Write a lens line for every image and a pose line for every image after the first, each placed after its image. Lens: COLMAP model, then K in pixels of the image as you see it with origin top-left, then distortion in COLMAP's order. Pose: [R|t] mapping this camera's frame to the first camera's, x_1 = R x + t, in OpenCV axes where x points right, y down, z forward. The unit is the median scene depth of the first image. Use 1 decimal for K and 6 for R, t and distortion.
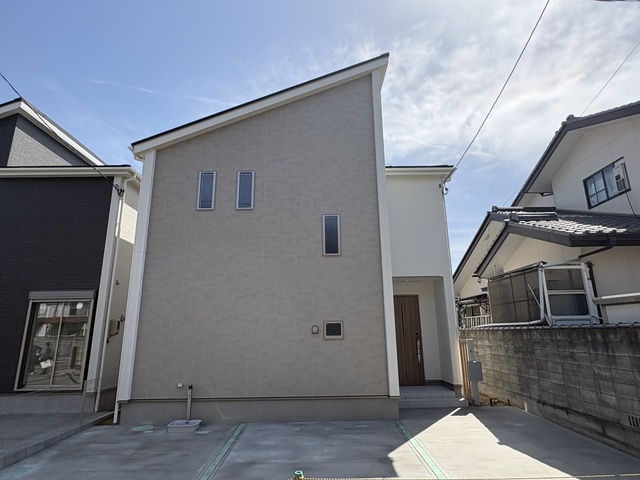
lens RADIAL K [[370.2, 0, 320.0], [0, 370.2, 240.0], [0, 0, 1]] dist [0.003354, 0.000263]
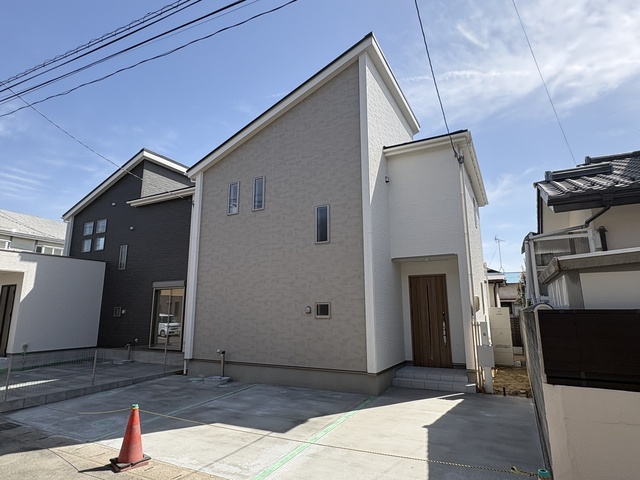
lens RADIAL K [[369.6, 0, 314.2], [0, 369.6, 240.2], [0, 0, 1]] dist [0.002483, 0.000384]
pose [[0.878398, -0.080352, -0.471127, 0.456846], [0.107526, 0.993719, 0.030998, -0.003032], [0.465677, -0.077887, 0.881520, 0.020460]]
